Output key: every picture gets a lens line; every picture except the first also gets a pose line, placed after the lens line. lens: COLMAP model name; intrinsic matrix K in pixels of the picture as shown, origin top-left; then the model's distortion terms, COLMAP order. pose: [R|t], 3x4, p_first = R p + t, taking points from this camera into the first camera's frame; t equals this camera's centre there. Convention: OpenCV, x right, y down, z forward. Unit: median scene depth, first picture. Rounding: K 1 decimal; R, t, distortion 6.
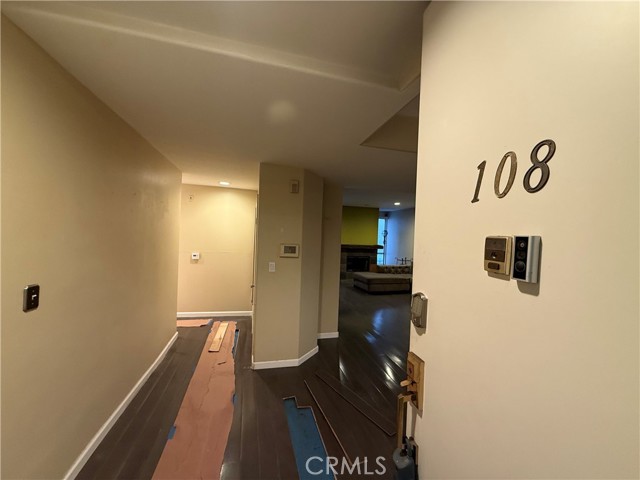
lens RADIAL K [[254.3, 0, 319.2], [0, 254.3, 239.1], [0, 0, 1]] dist [-0.000479, -0.000116]
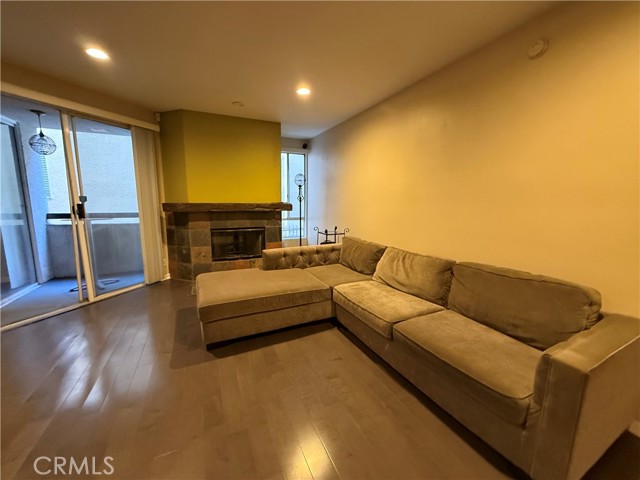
lens RADIAL K [[254.3, 0, 319.2], [0, 254.3, 239.1], [0, 0, 1]] dist [-0.000479, -0.000116]
pose [[0.984563, -0.049841, 0.167782, 0.553087], [0.024714, 0.988582, 0.148644, 0.055806], [-0.173275, -0.142203, 0.974553, 1.285338]]
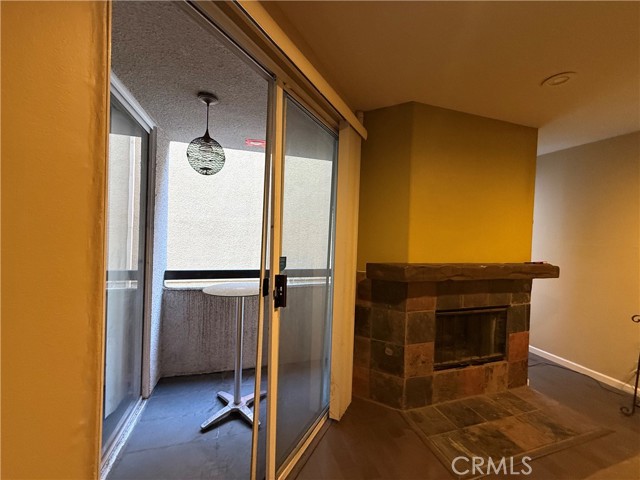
lens RADIAL K [[254.3, 0, 319.2], [0, 254.3, 239.1], [0, 0, 1]] dist [-0.000479, -0.000116]
pose [[0.998733, 0.000608, 0.050320, -0.043789], [-0.001145, 0.999943, 0.010643, -0.011559], [-0.050311, -0.010687, 0.998676, 1.878384]]
